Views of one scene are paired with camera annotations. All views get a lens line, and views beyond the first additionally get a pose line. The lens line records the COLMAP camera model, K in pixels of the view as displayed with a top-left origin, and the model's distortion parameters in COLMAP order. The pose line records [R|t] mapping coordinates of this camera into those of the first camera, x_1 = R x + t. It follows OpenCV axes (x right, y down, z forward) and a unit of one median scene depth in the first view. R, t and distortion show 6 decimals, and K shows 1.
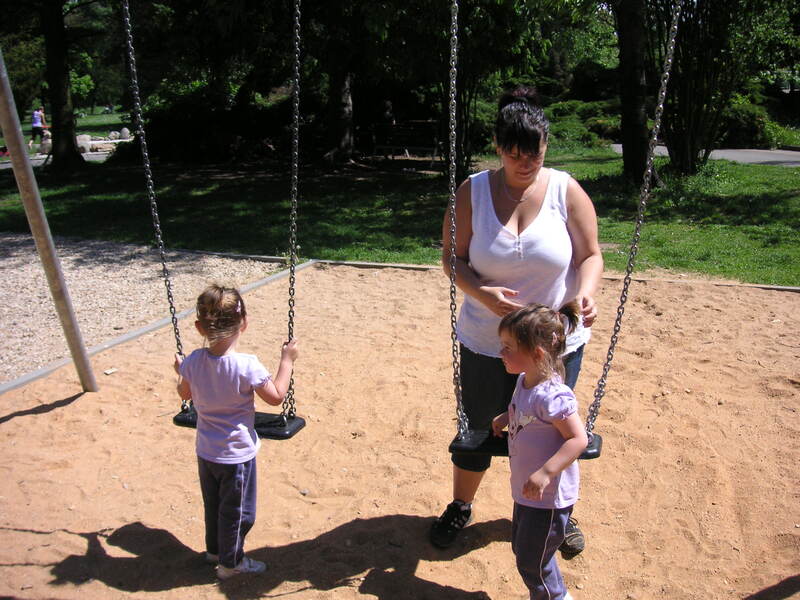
lens RADIAL K [[878.9, 0, 414.8], [0, 878.9, 302.2], [0, 0, 1]] dist [-0.142931, -0.049770]
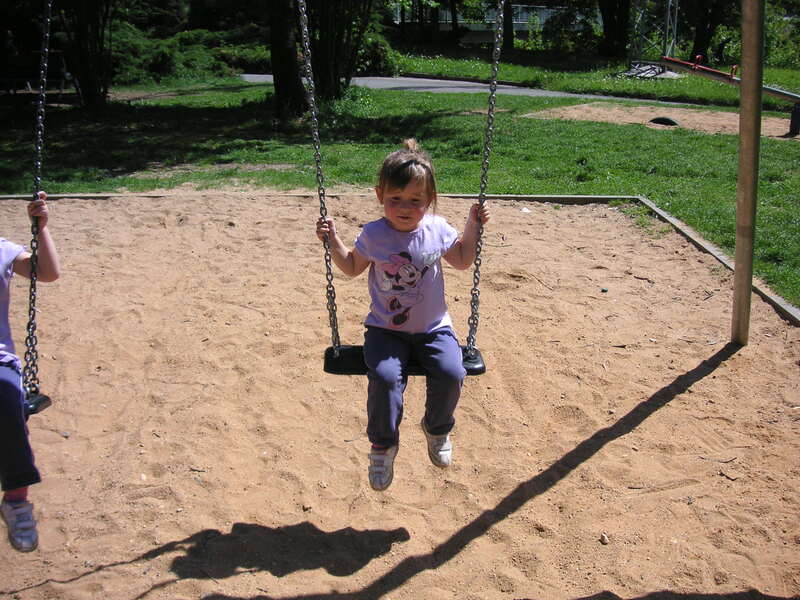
lens RADIAL K [[878.9, 0, 414.8], [0, 878.9, 302.2], [0, 0, 1]] dist [-0.142931, -0.049770]
pose [[0.906233, -0.092337, 0.412571, -0.076649], [0.061937, 0.994326, 0.086490, 0.014011], [-0.418216, -0.052827, 0.906810, 0.028213]]
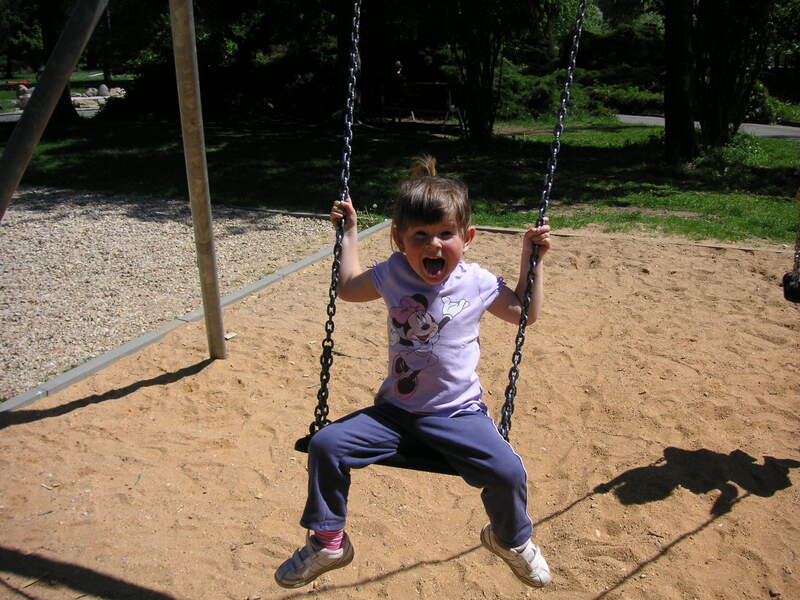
lens RADIAL K [[878.9, 0, 414.8], [0, 878.9, 302.2], [0, 0, 1]] dist [-0.142931, -0.049770]
pose [[0.998712, 0.019743, 0.046729, -0.135350], [-0.021438, 0.999120, 0.036052, 0.005679], [-0.045976, -0.037007, 0.998257, 0.059124]]
